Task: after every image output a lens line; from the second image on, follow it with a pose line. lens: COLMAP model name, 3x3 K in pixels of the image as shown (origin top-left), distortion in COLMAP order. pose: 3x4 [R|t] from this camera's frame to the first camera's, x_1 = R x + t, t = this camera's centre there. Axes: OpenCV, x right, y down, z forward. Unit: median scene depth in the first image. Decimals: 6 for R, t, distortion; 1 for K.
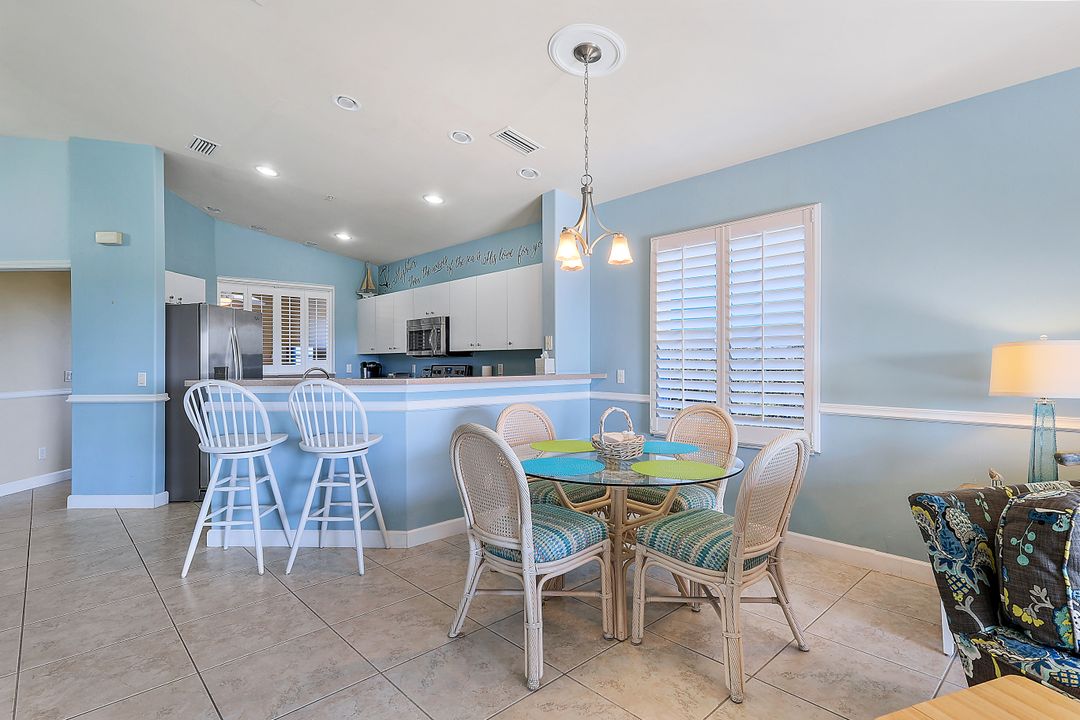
lens RADIAL K [[531.3, 0, 539.4], [0, 531.3, 362.7], [0, 0, 1]] dist [0.003959, 0.000719]
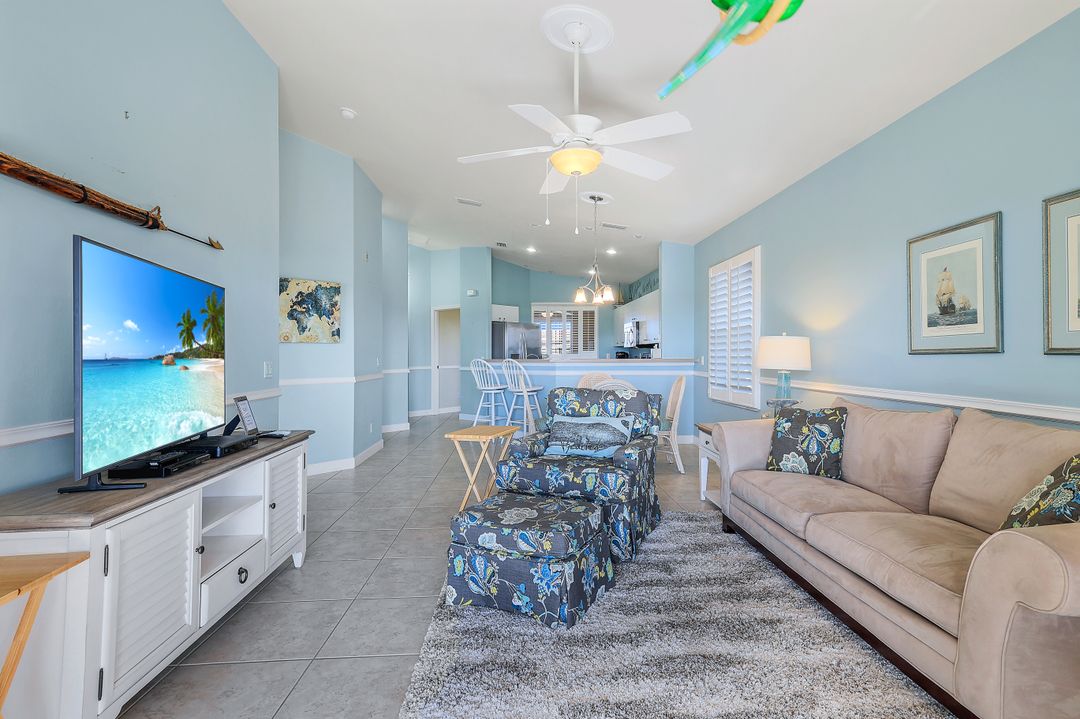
lens RADIAL K [[529.7, 0, 541.7], [0, 529.7, 354.4], [0, 0, 1]] dist [0.000105, -0.000443]
pose [[0.758806, 0.001327, -0.651315, 1.085184], [-0.001822, 0.999998, -0.000085, 0.012950], [0.651314, 0.001251, 0.758807, -0.577781]]
